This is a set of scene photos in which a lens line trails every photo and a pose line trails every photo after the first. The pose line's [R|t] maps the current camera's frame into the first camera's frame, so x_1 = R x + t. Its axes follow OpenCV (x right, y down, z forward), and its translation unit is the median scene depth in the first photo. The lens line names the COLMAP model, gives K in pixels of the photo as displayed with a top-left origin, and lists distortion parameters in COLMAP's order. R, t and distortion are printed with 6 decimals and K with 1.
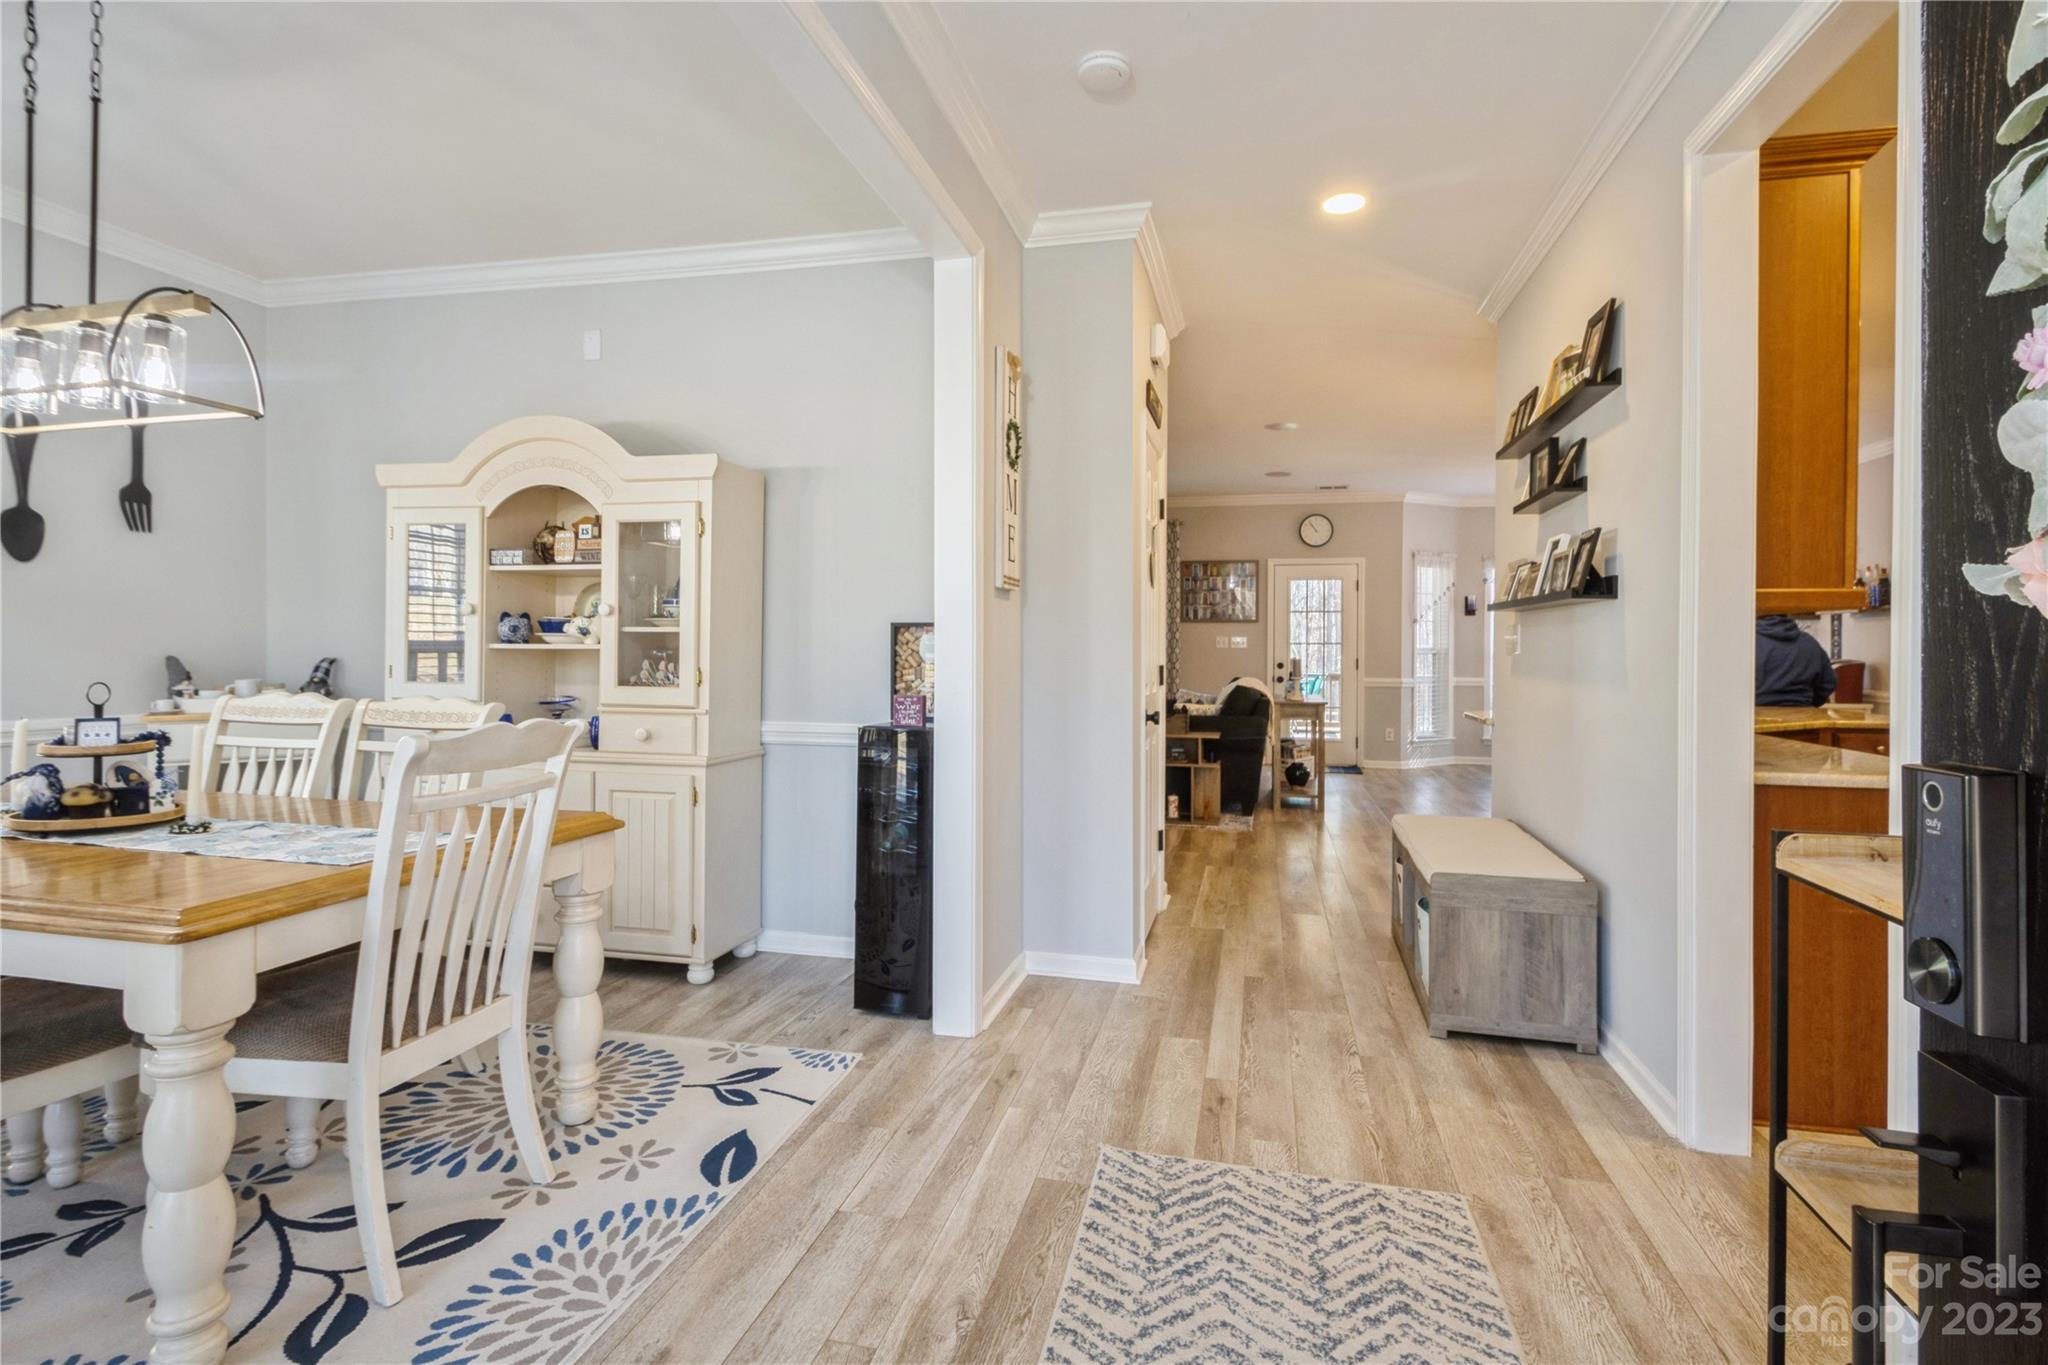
lens RADIAL K [[944.2, 0, 1053.8], [0, 944.2, 643.4], [0, 0, 1]] dist [-0.001430, -0.002003]
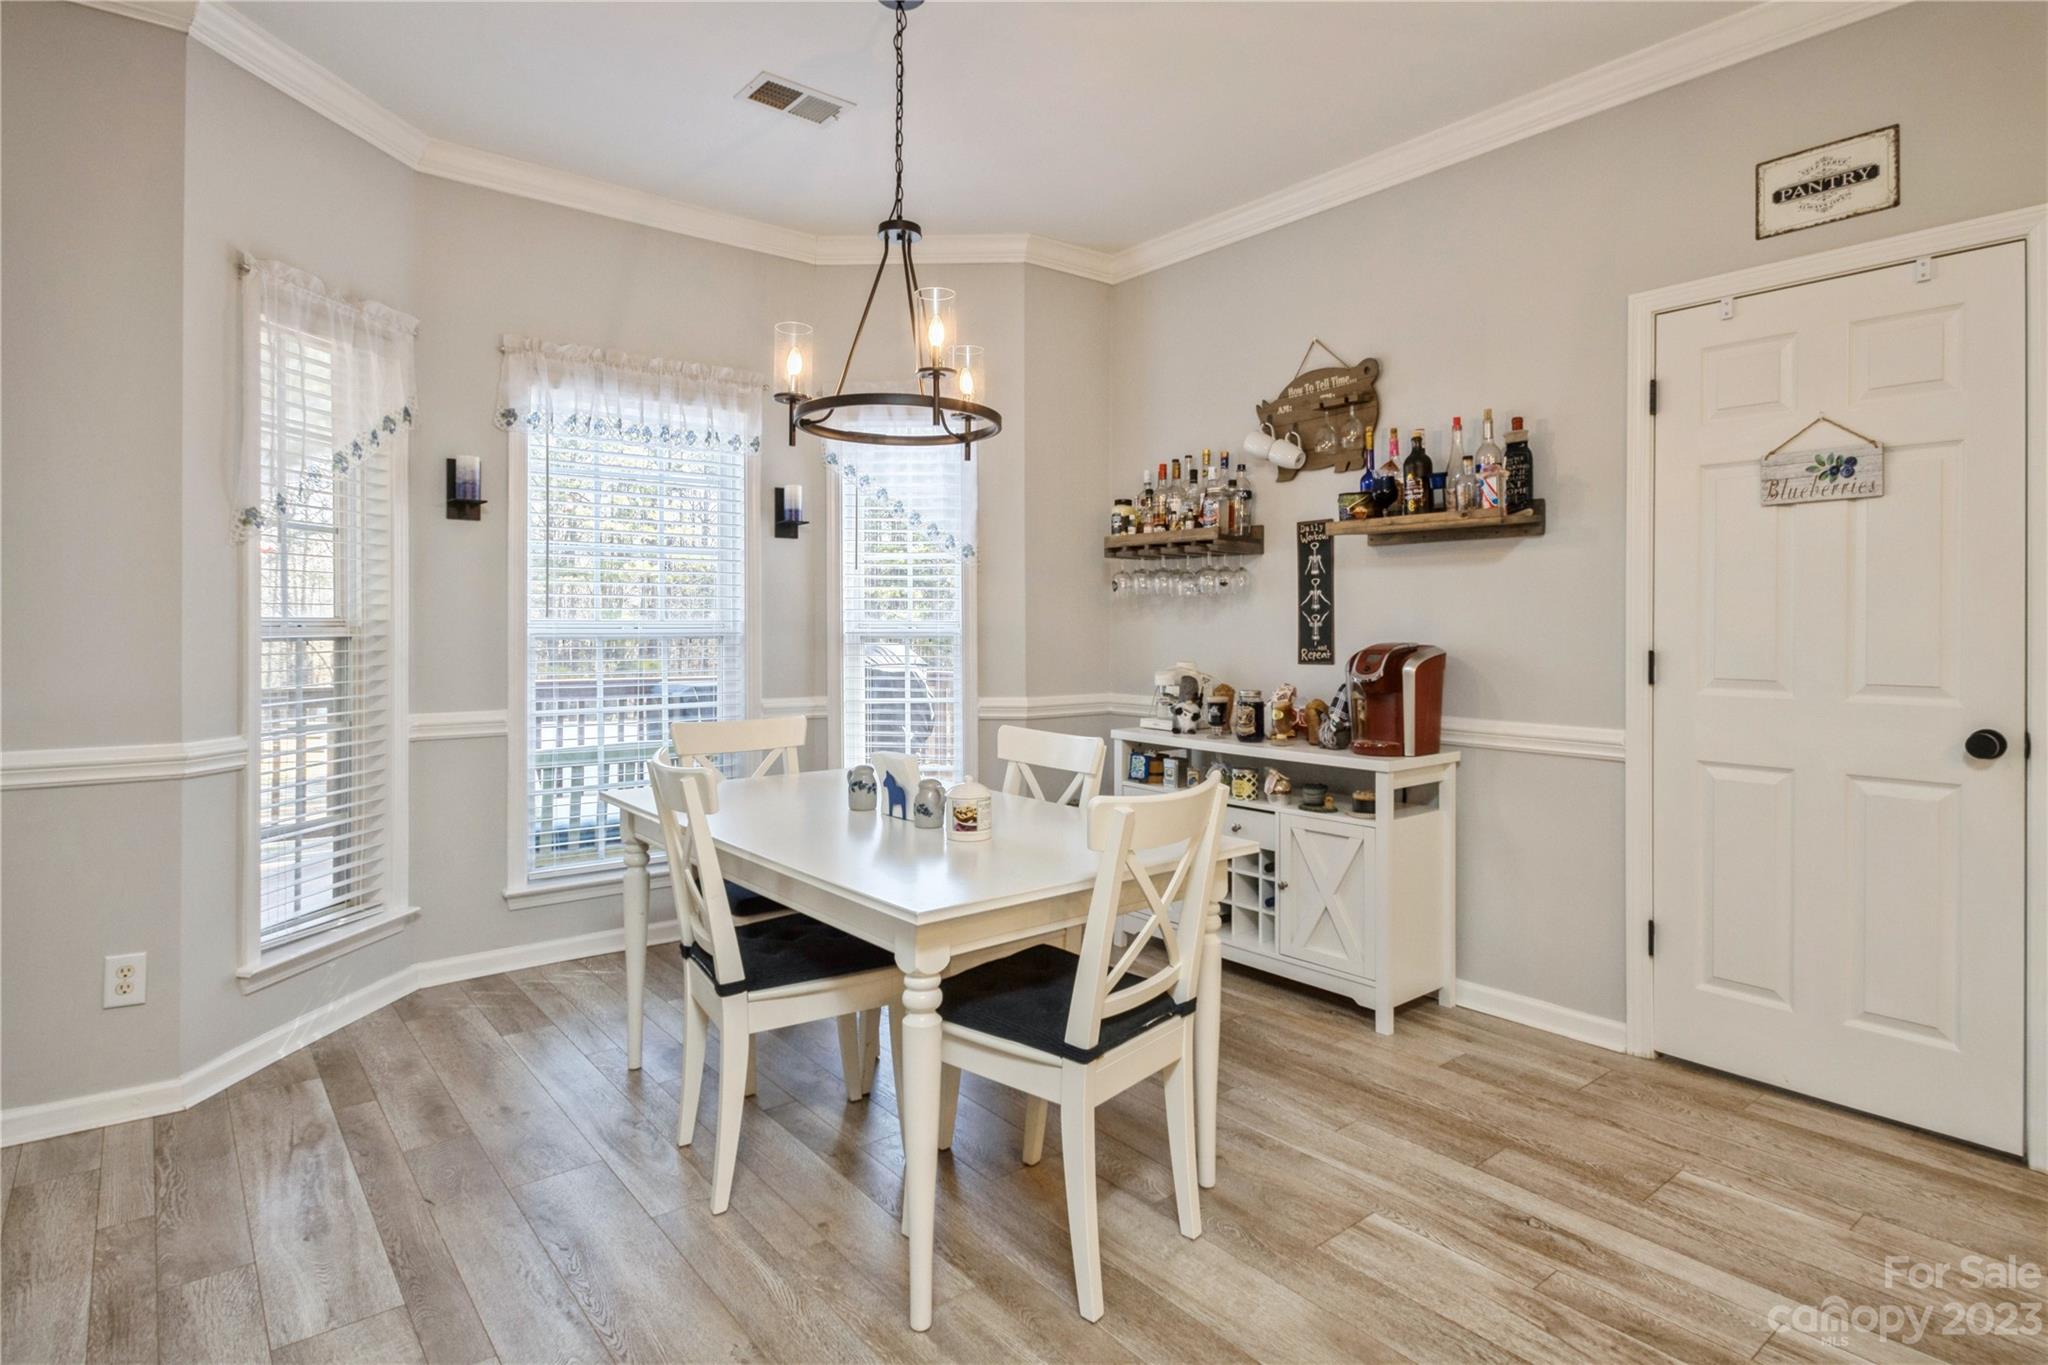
lens RADIAL K [[1072.6, 0, 1019.2], [0, 1072.6, 634.4], [0, 0, 1]] dist [0.018812, 0.000111]
pose [[0.620147, -0.012505, 0.784386, 0.270644], [0.001064, 0.999885, 0.015100, 0.004573], [-0.784485, -0.008530, 0.620090, 0.625310]]
